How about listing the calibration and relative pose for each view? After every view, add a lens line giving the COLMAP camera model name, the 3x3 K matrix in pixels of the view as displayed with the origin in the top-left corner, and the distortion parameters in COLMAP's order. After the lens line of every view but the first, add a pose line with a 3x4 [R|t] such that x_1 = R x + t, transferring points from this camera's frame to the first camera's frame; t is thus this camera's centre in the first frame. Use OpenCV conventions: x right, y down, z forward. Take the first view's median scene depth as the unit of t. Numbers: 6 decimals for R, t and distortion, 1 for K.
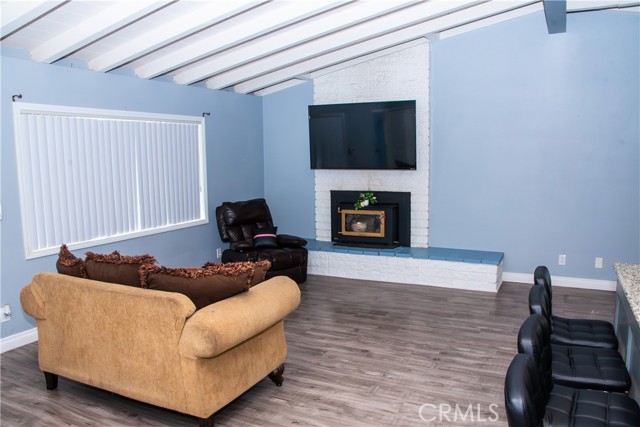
lens RADIAL K [[502.7, 0, 321.4], [0, 502.7, 223.1], [0, 0, 1]] dist [-0.151354, 0.097889]
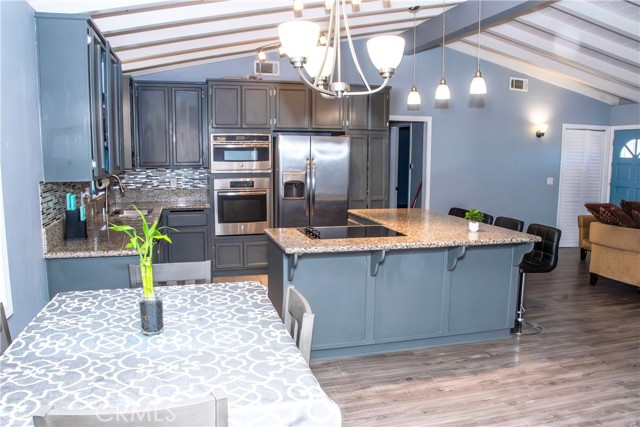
lens RADIAL K [[502.7, 0, 321.4], [0, 502.7, 223.1], [0, 0, 1]] dist [-0.151354, 0.097889]
pose [[-0.741920, 0.095633, -0.663634, 0.910356], [-0.093114, 0.965489, 0.243230, -0.100329], [0.663992, 0.242251, -0.707410, 0.736731]]
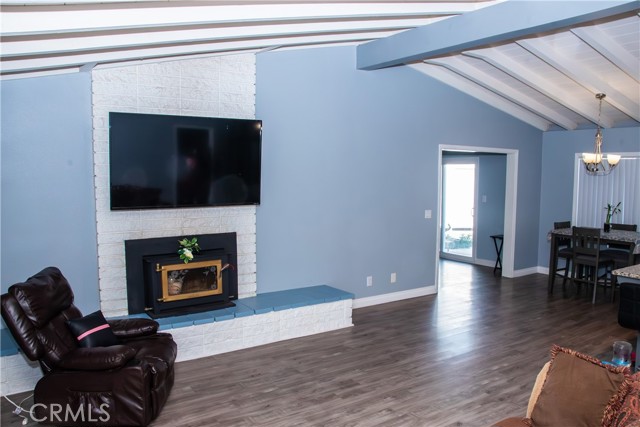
lens RADIAL K [[502.7, 0, 321.4], [0, 502.7, 223.1], [0, 0, 1]] dist [-0.151354, 0.097889]
pose [[0.500917, -0.075743, 0.862175, -0.469086], [0.111002, 0.993559, 0.022794, -0.083162], [-0.858348, 0.084285, 0.506098, 0.492519]]
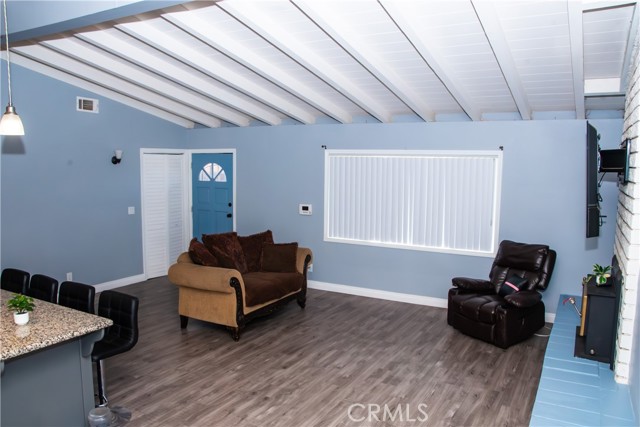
lens RADIAL K [[502.7, 0, 321.4], [0, 502.7, 223.1], [0, 0, 1]] dist [-0.151354, 0.097889]
pose [[-0.052628, 0.133865, -0.989601, 0.762963], [-0.147336, 0.979088, 0.140279, -0.156710], [0.987685, 0.153187, -0.031804, 0.699229]]
